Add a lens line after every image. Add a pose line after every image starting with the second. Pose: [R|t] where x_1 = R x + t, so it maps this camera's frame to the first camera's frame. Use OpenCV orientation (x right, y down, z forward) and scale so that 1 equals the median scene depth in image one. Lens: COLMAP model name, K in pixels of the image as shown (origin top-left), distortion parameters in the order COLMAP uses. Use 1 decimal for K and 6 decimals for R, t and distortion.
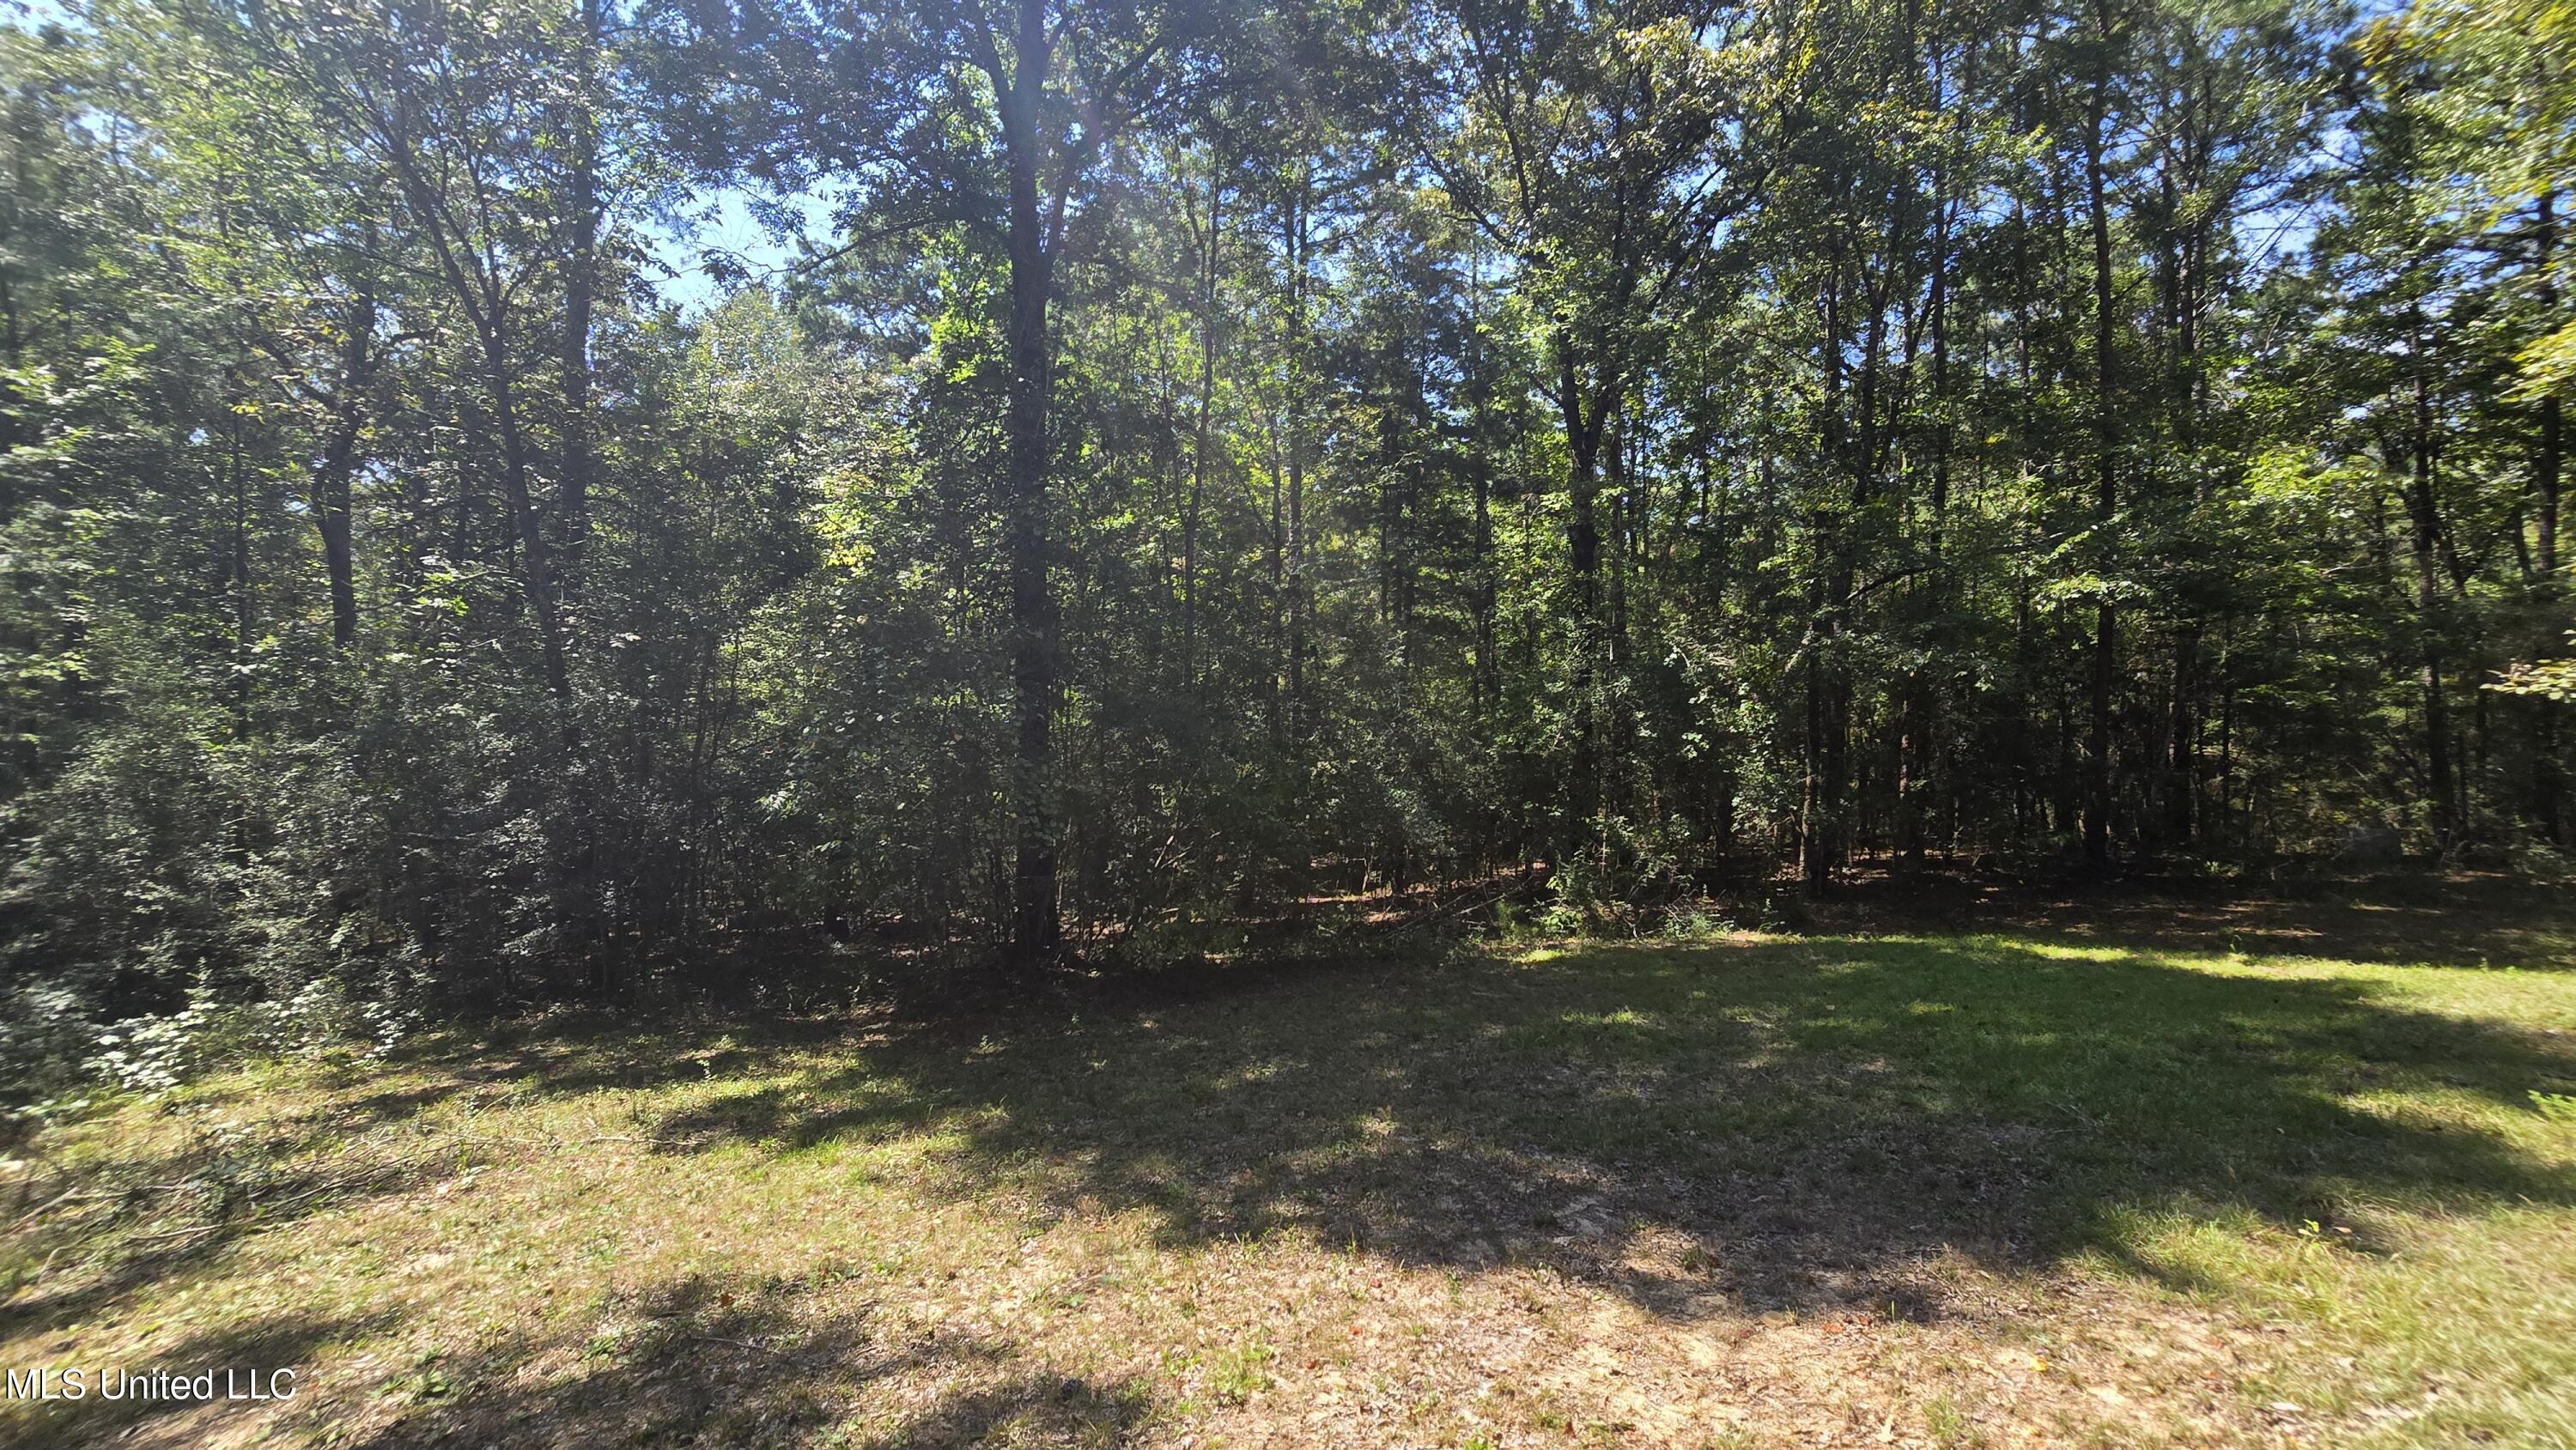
lens RADIAL K [[1086.8, 0, 1310.0], [0, 1086.8, 734.7], [0, 0, 1]] dist [-0.011676, 0.003226]
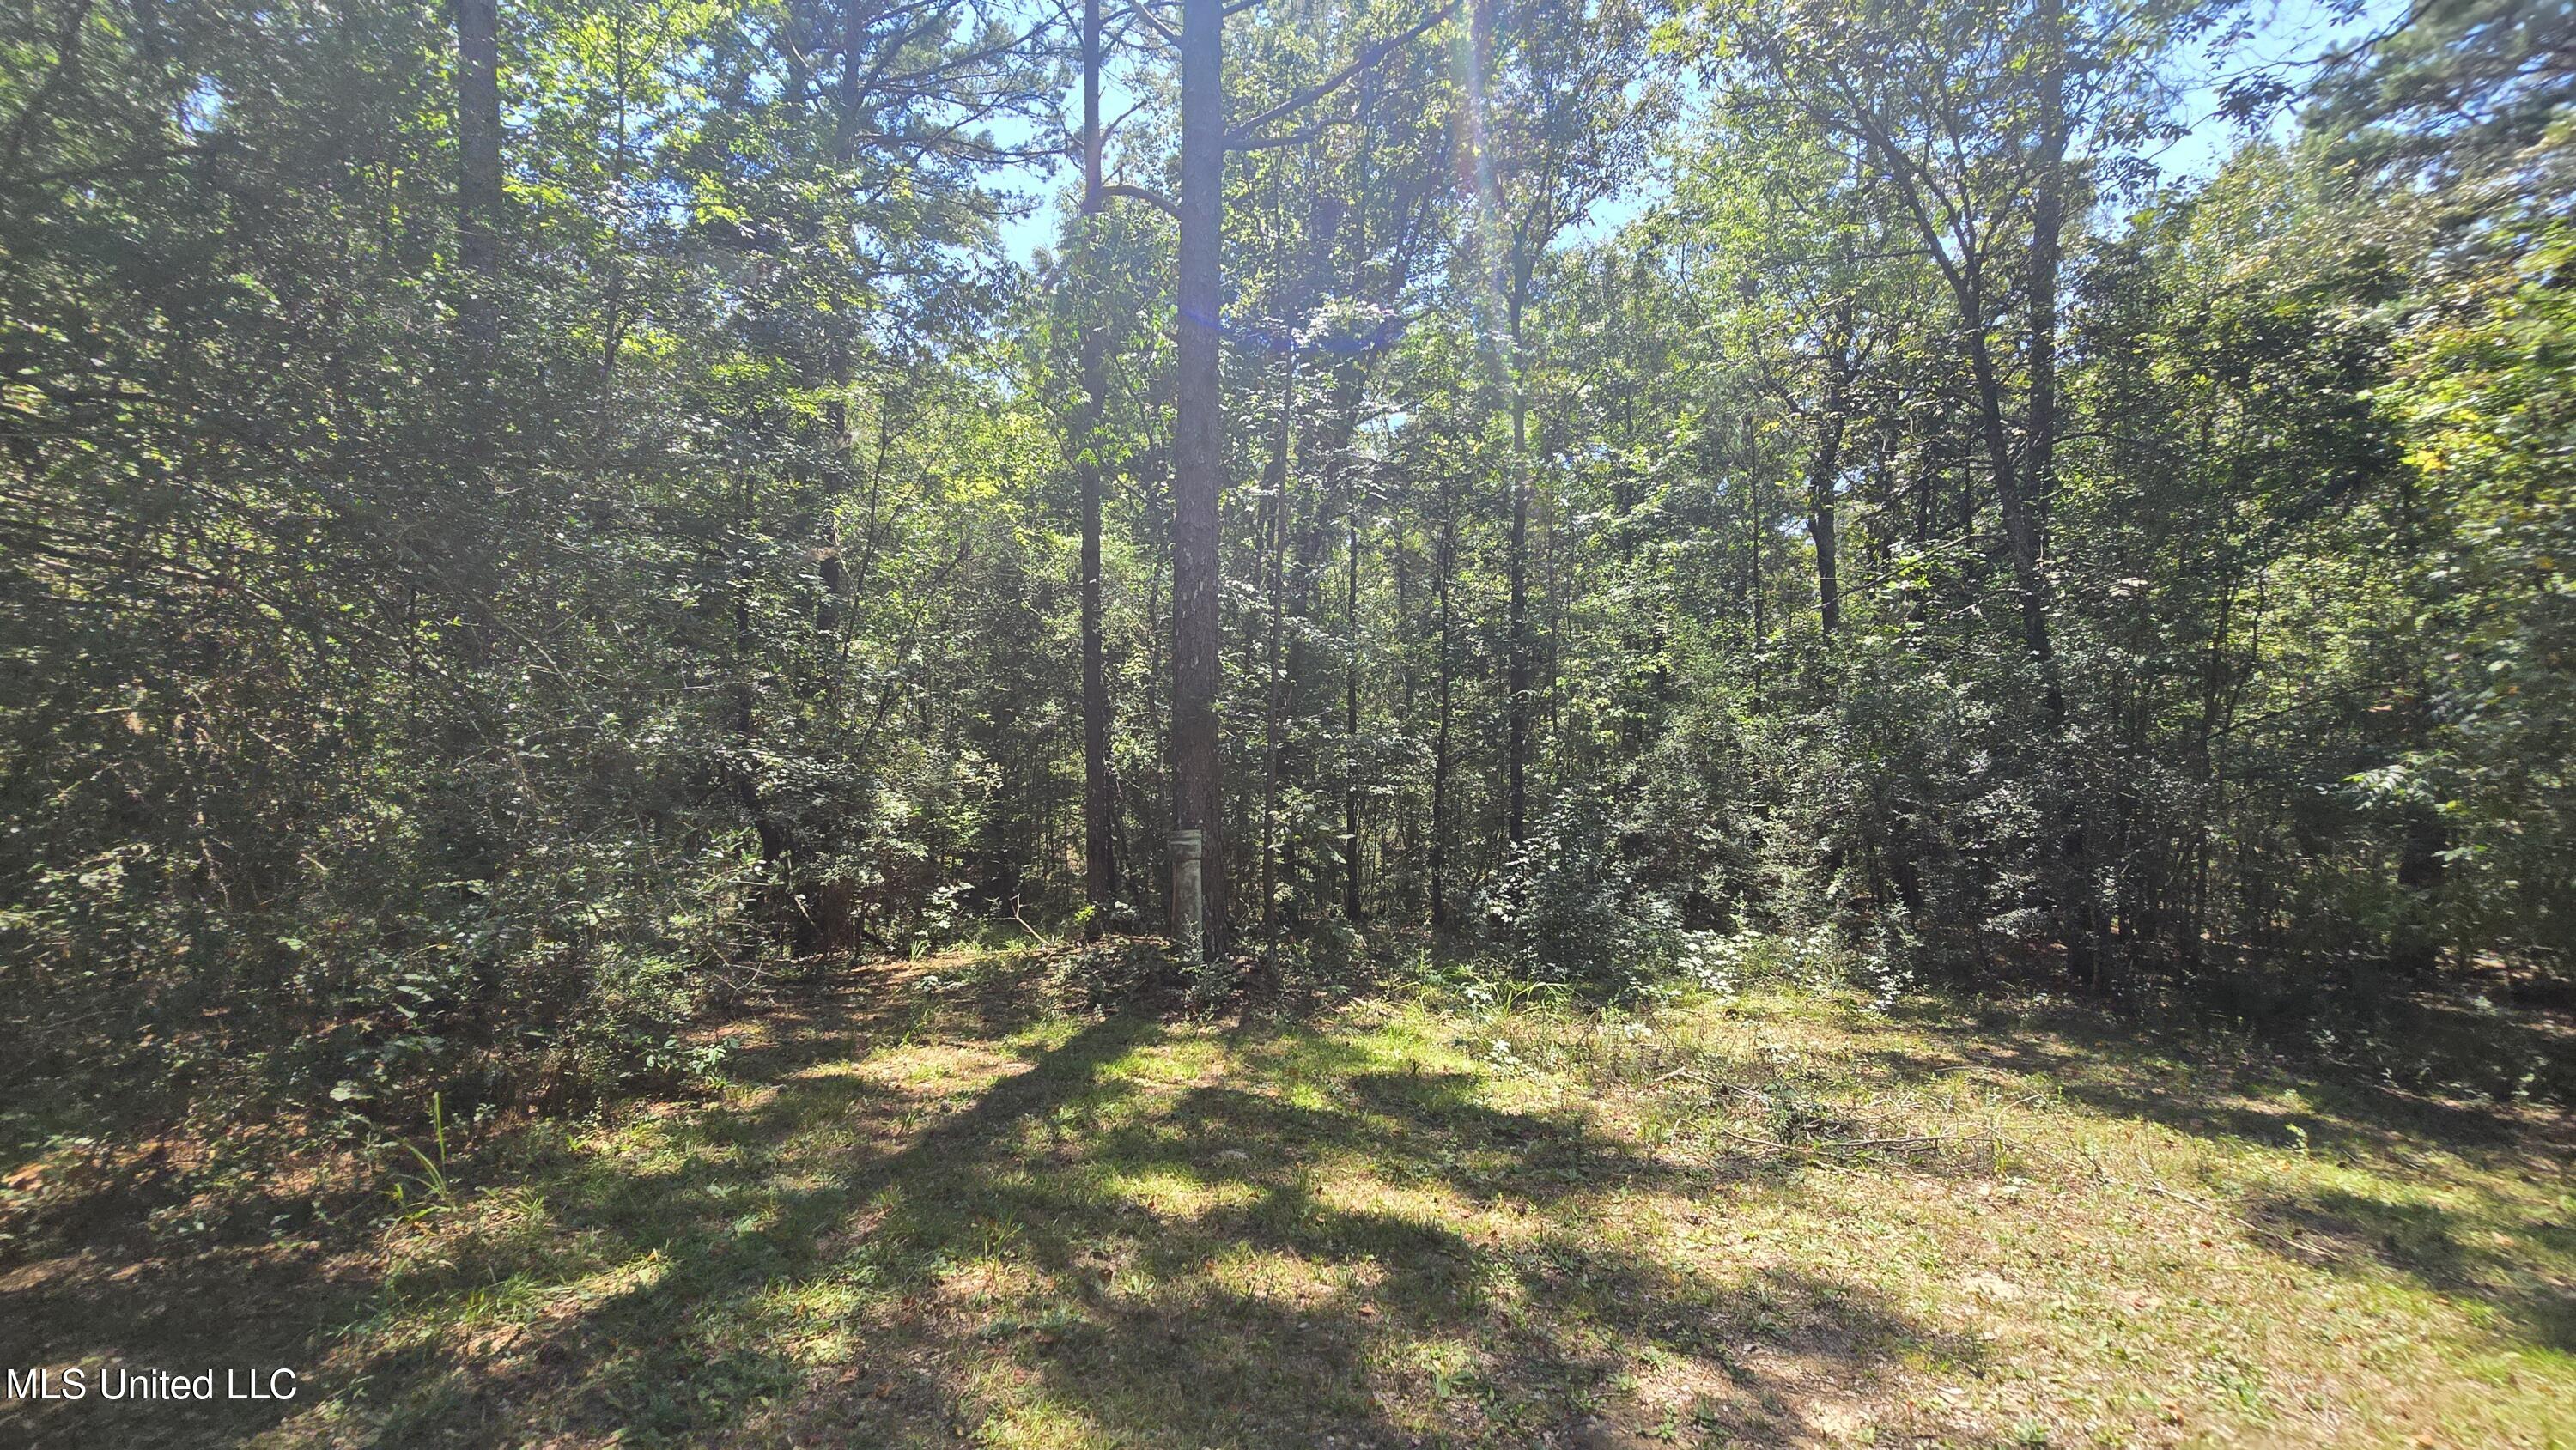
lens RADIAL K [[1086.8, 0, 1286.5], [0, 1086.8, 740.4], [0, 0, 1]] dist [-0.011676, 0.003226]
pose [[0.379019, 0.008180, -0.925353, -0.089838], [0.011941, 0.999834, 0.013729, 0.013281], [0.925312, -0.016253, 0.378858, 0.059694]]
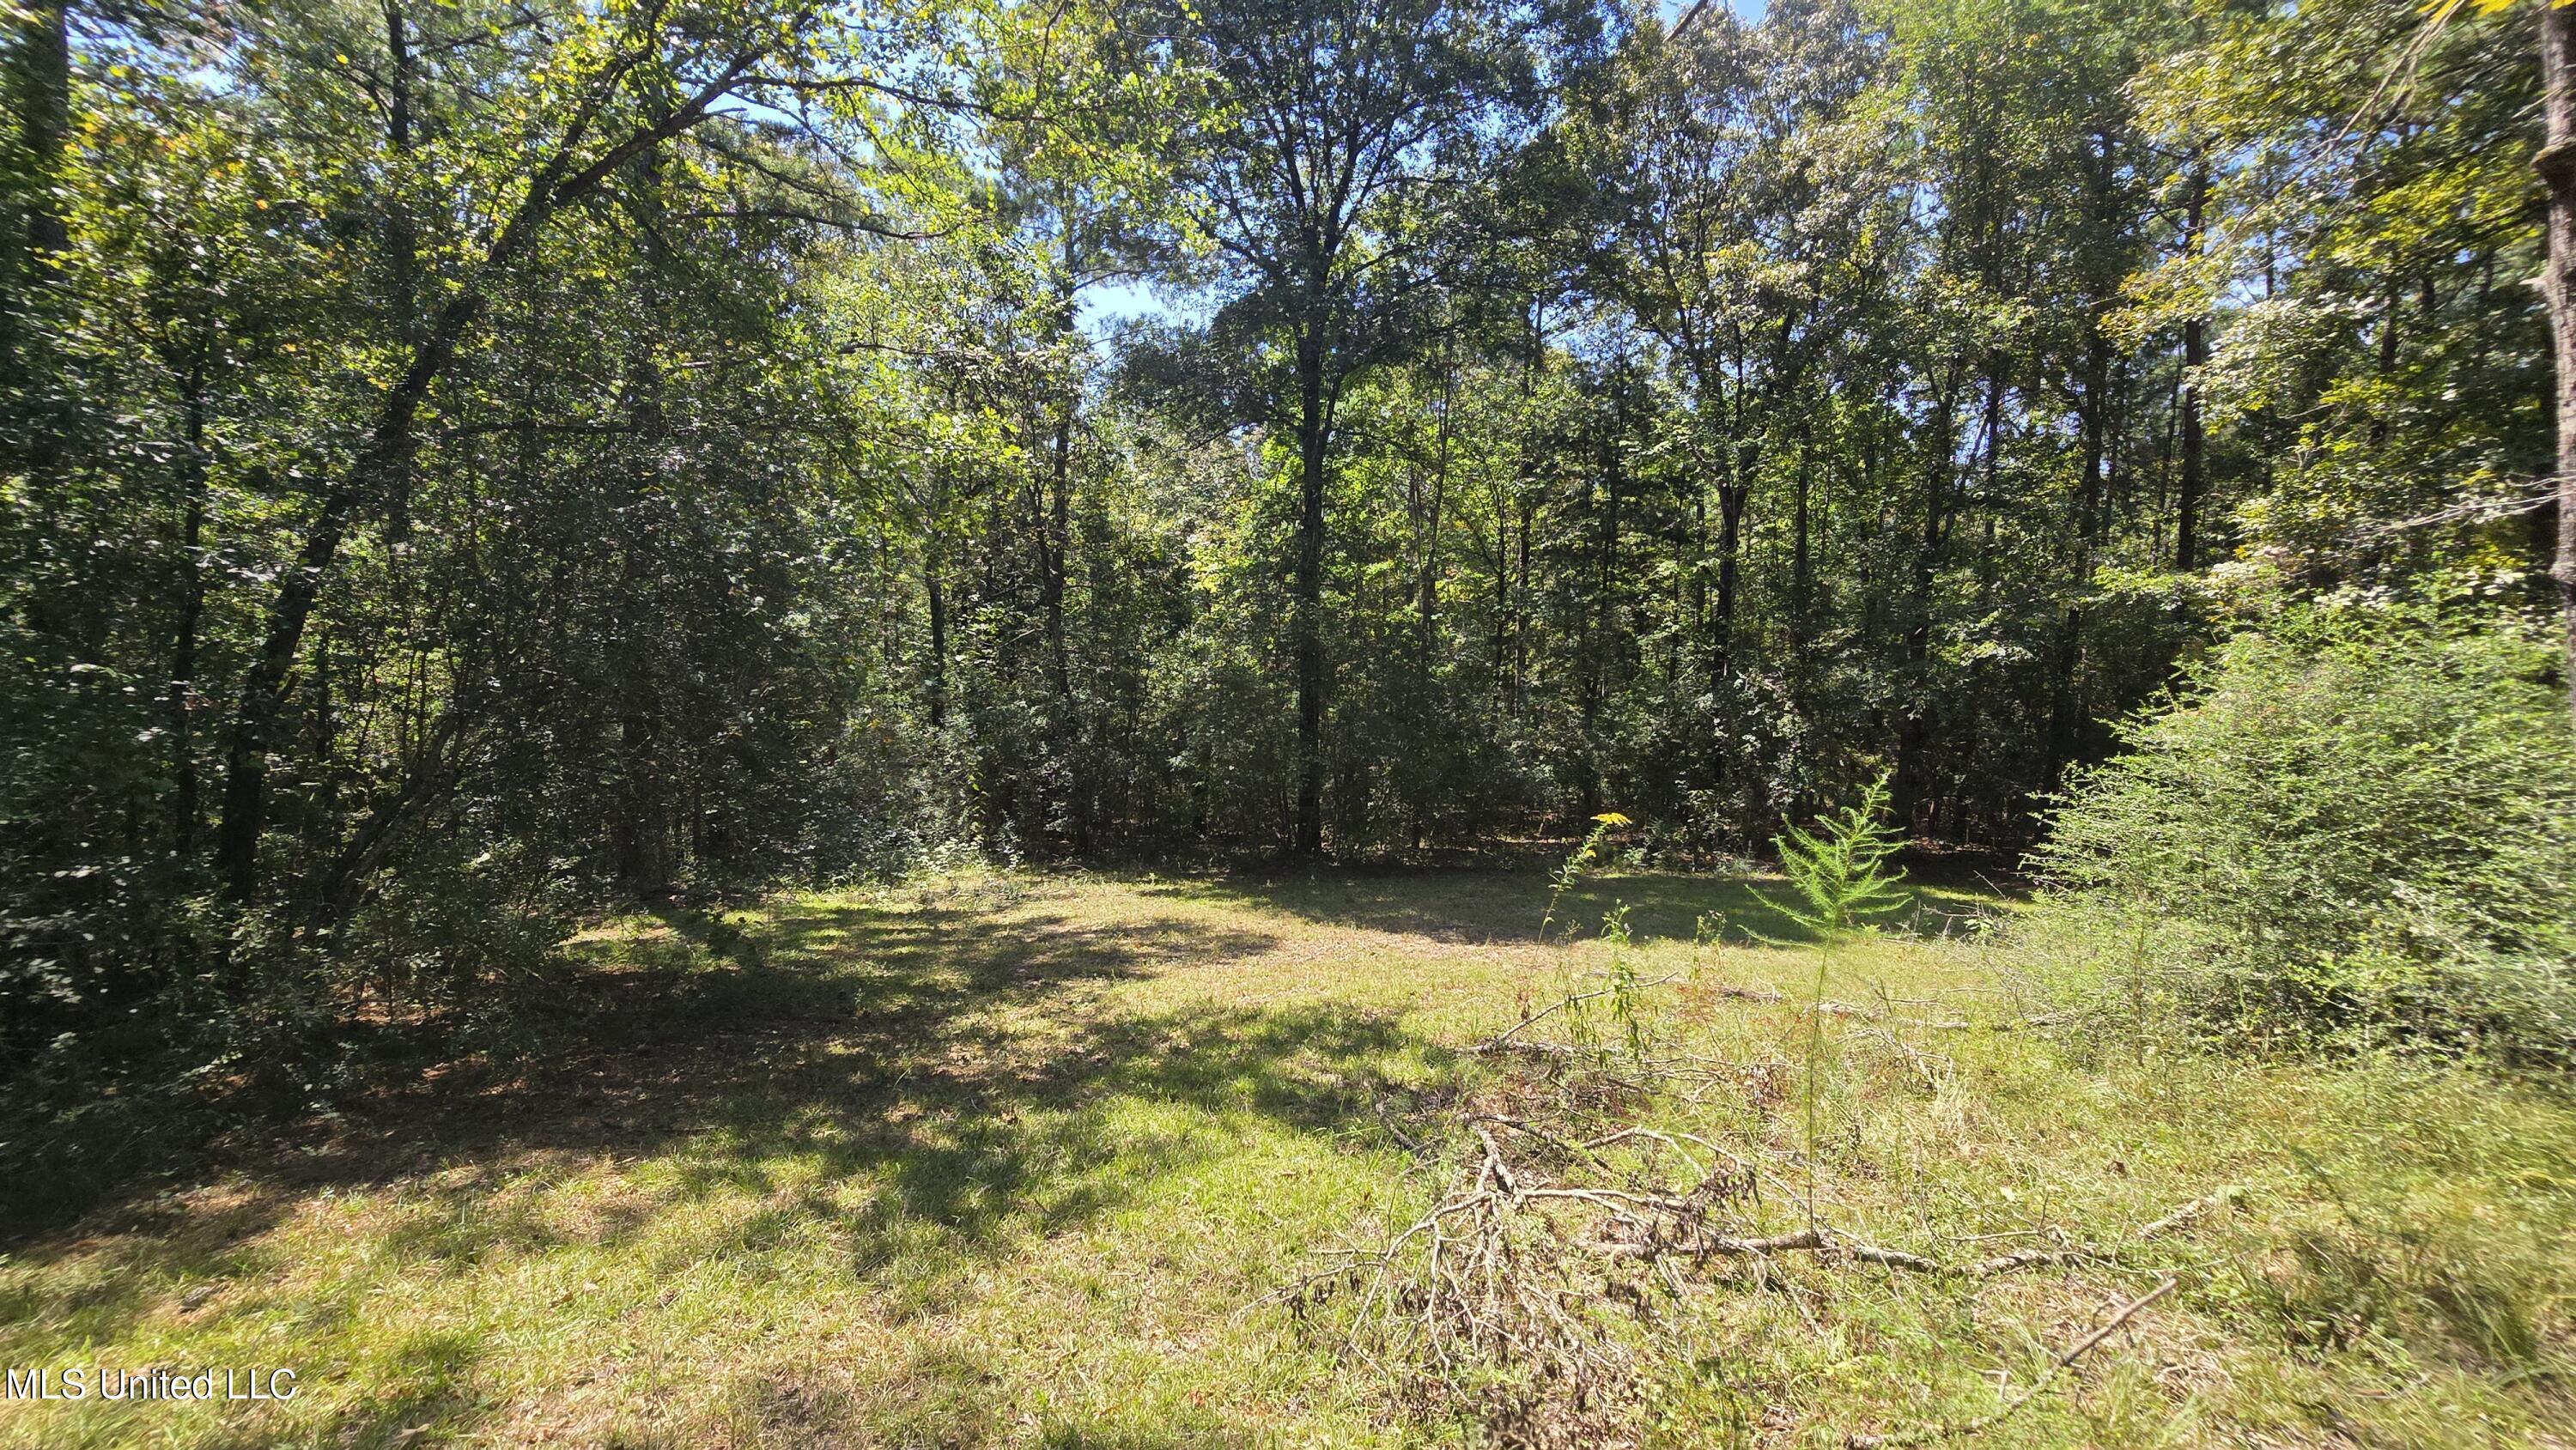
lens RADIAL K [[1086.8, 0, 1280.1], [0, 1086.8, 713.4], [0, 0, 1]] dist [-0.011676, 0.003226]
pose [[0.945528, 0.029743, -0.324179, 0.291739], [-0.020732, 0.999298, 0.031215, -0.079861], [0.324880, -0.022794, 0.945481, -0.720811]]
